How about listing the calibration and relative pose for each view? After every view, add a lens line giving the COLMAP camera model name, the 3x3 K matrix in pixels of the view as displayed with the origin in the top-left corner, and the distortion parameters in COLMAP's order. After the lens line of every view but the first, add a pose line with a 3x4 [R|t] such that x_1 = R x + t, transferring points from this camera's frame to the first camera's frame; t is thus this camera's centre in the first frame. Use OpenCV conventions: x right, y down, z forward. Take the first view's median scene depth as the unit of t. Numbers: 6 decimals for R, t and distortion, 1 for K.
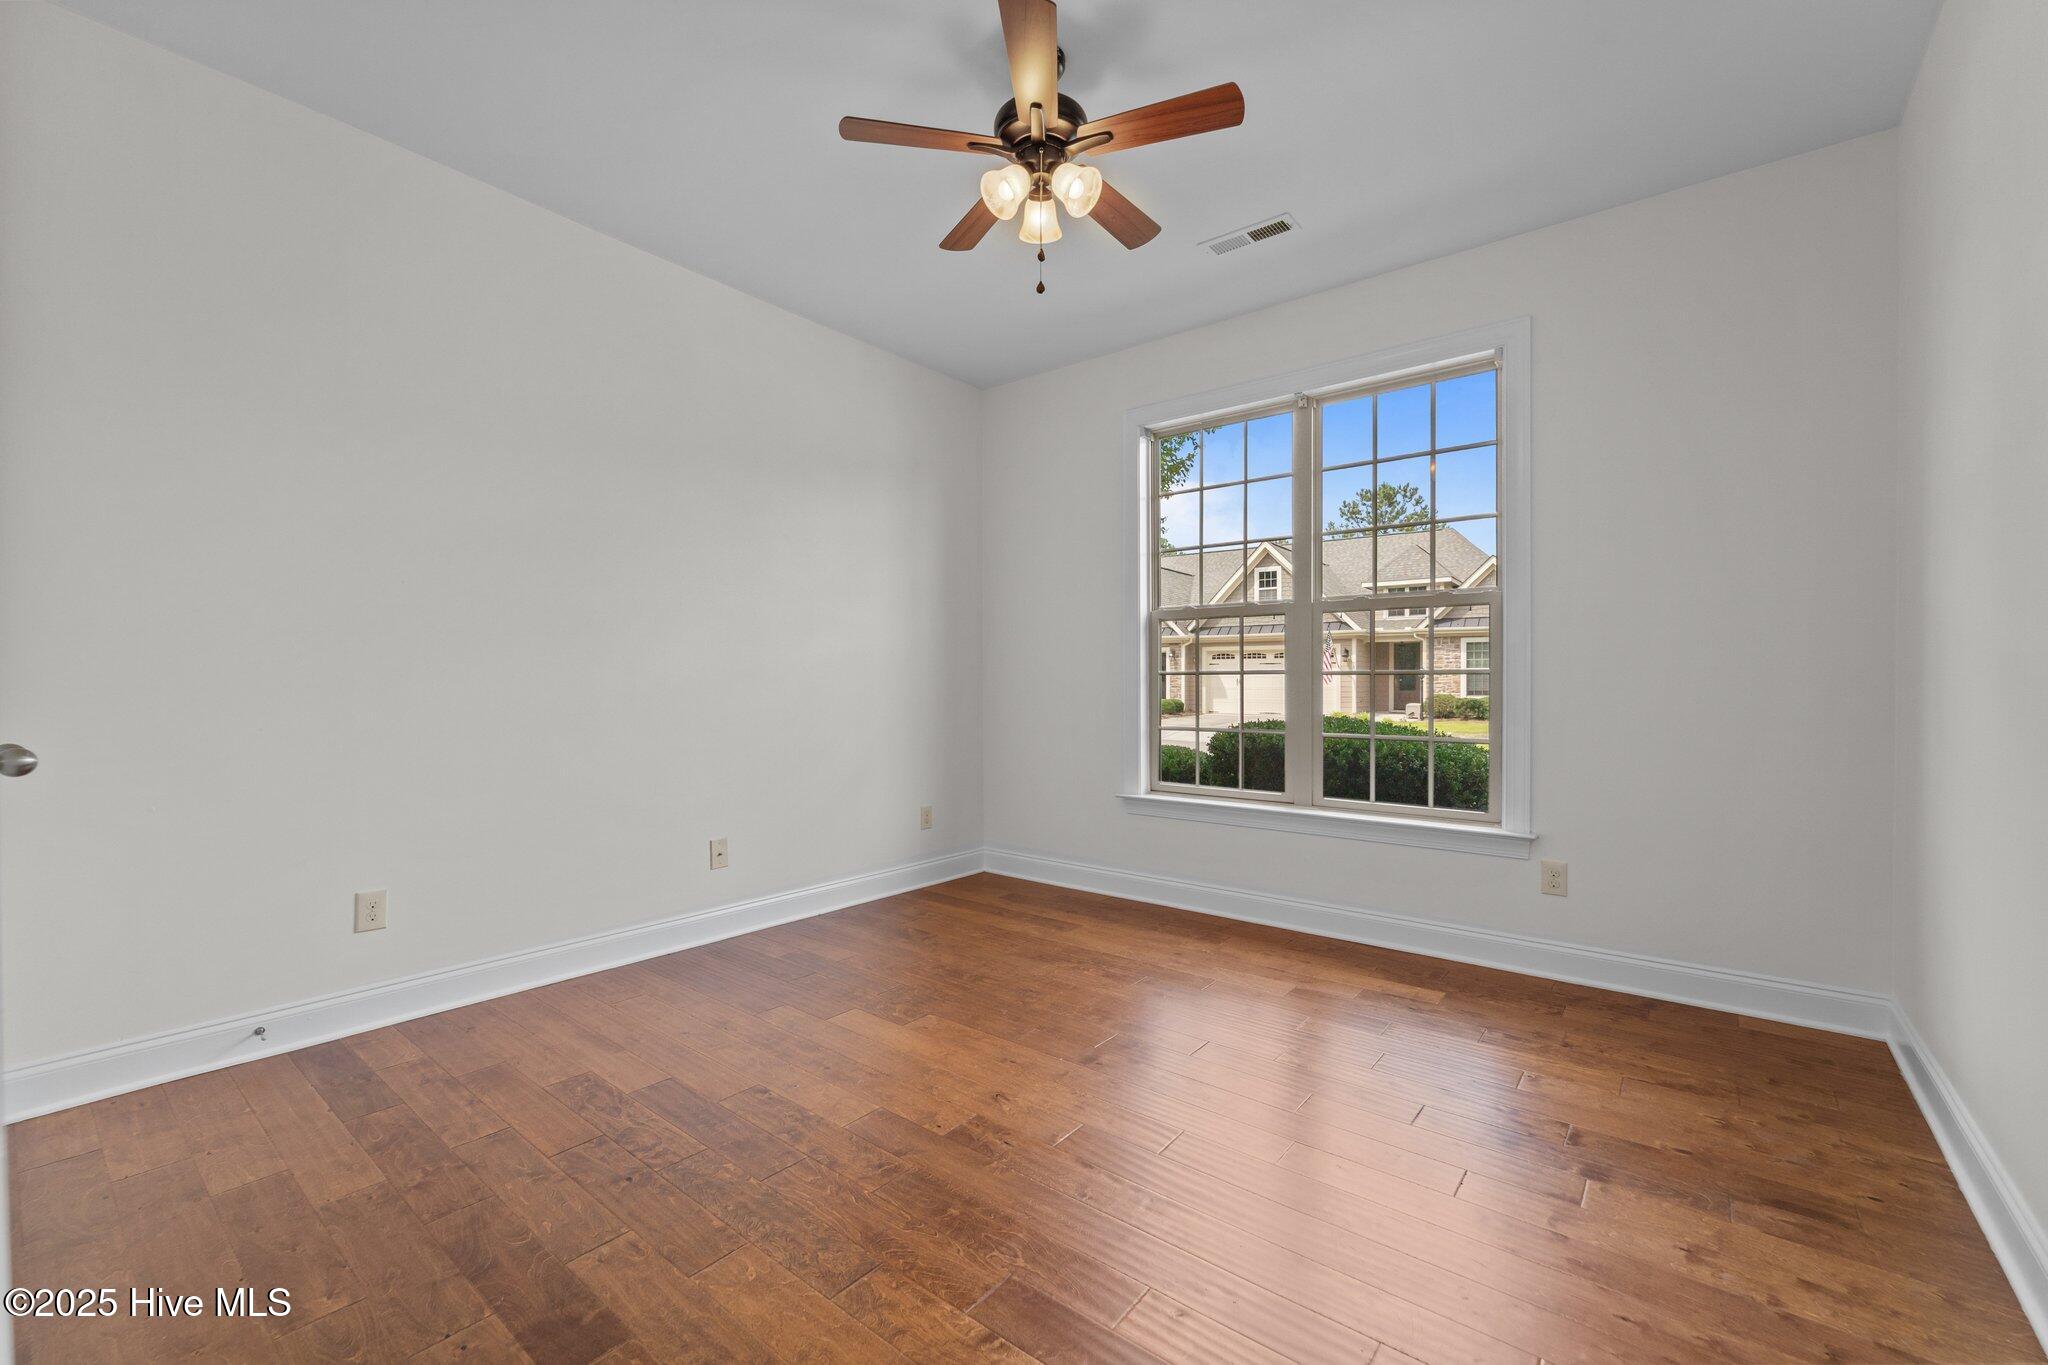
lens RADIAL K [[829.7, 0, 1016.9], [0, 829.7, 667.8], [0, 0, 1]] dist [0.001198, -0.001137]
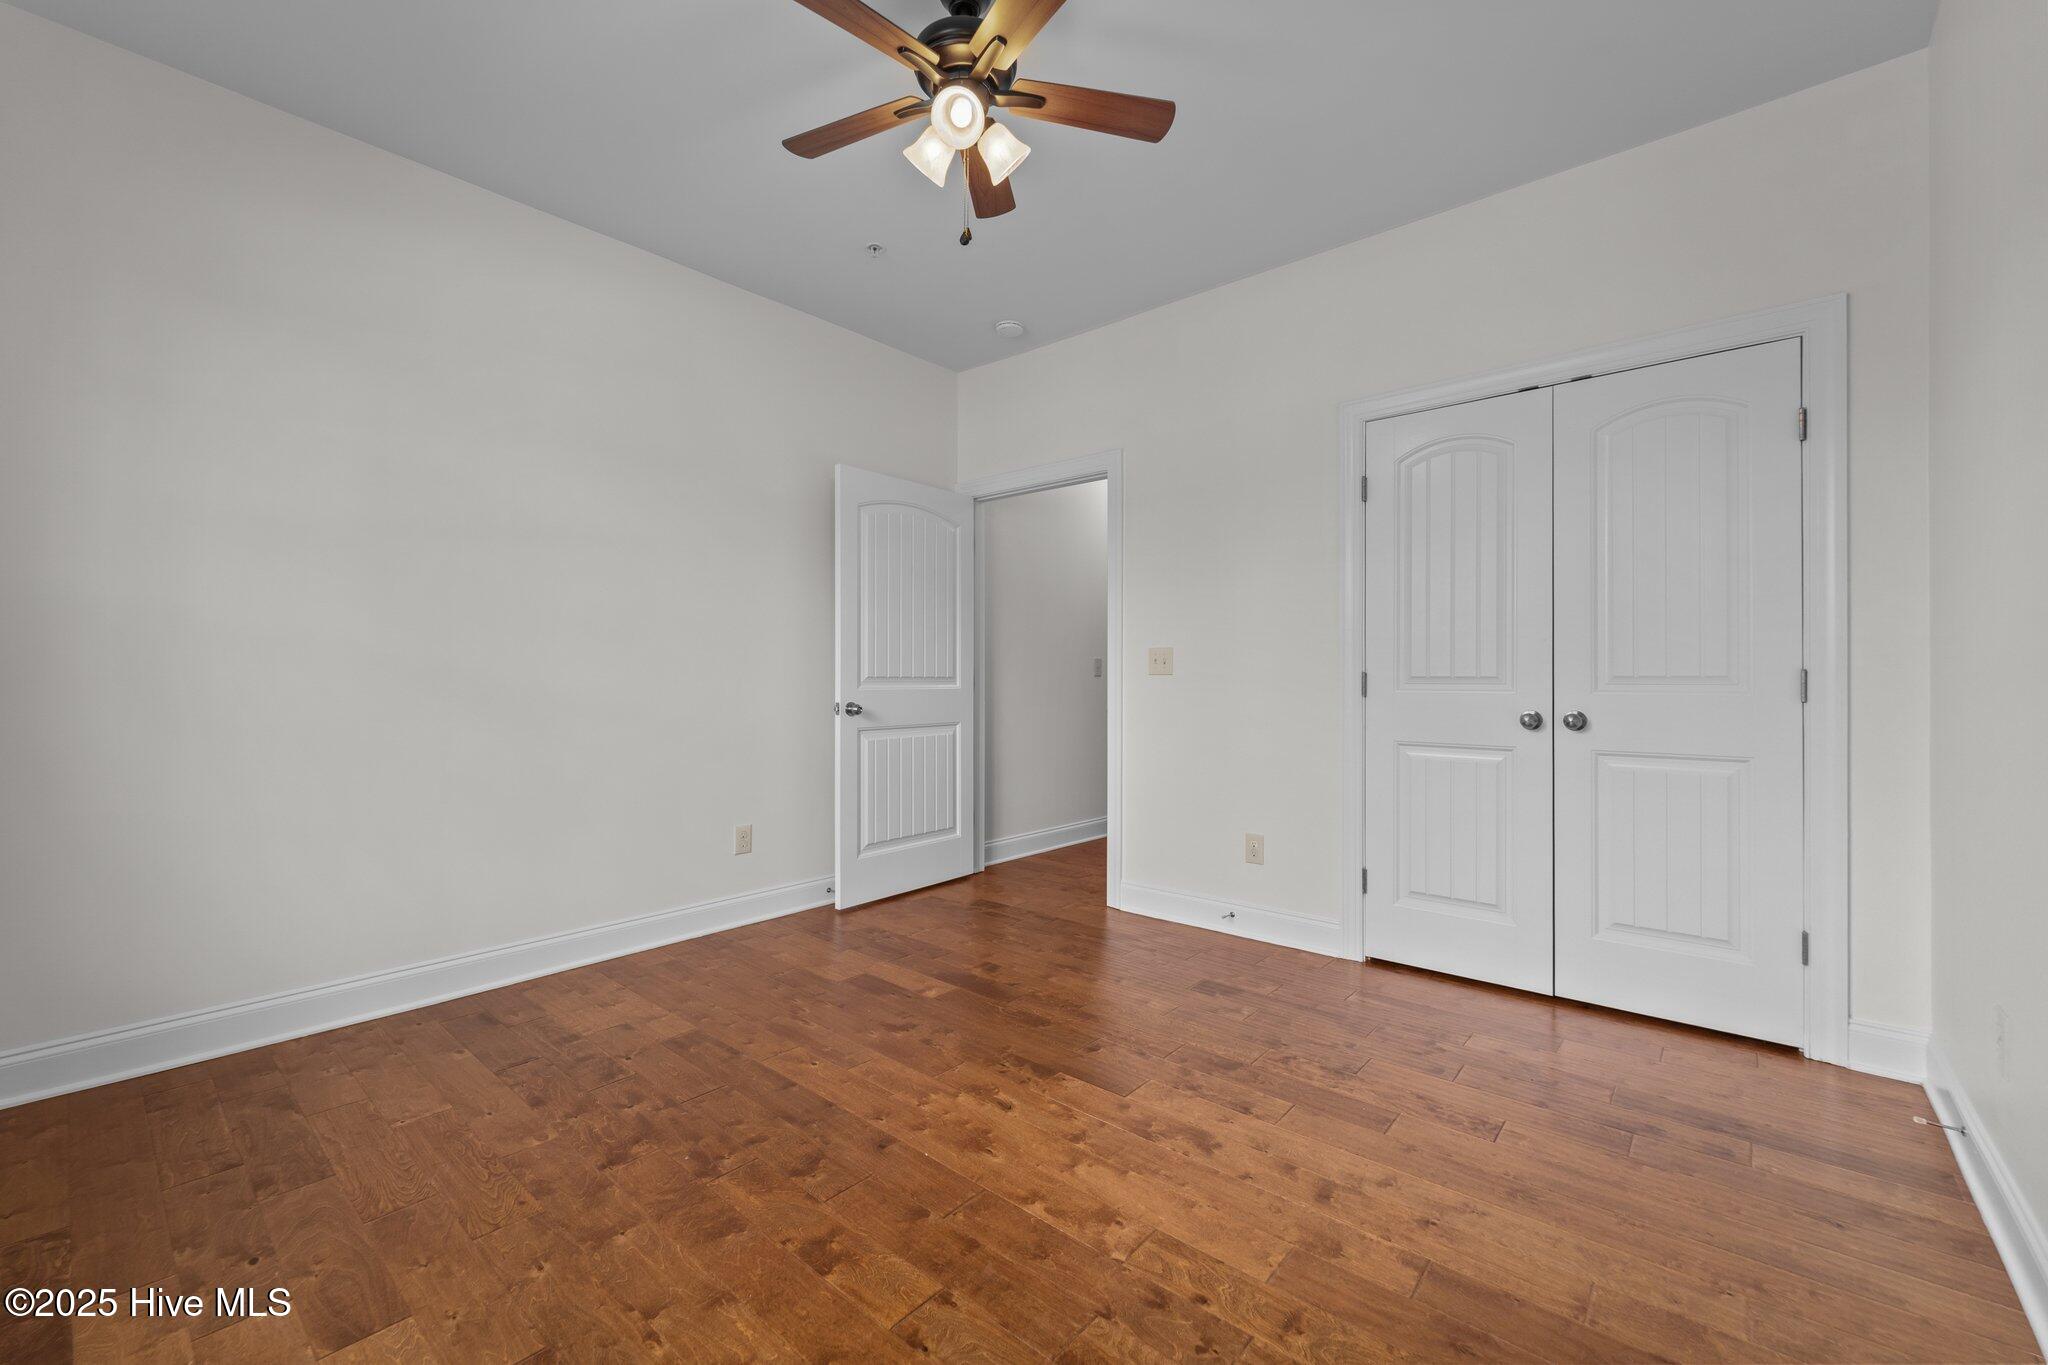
lens RADIAL K [[829.7, 0, 1015.4], [0, 829.7, 682.1], [0, 0, 1]] dist [0.001198, -0.001137]
pose [[-0.999163, -0.005944, 0.040471, -0.080521], [-0.006706, 0.999802, -0.018719, 0.053193], [-0.040351, -0.018974, -0.999005, 2.418249]]
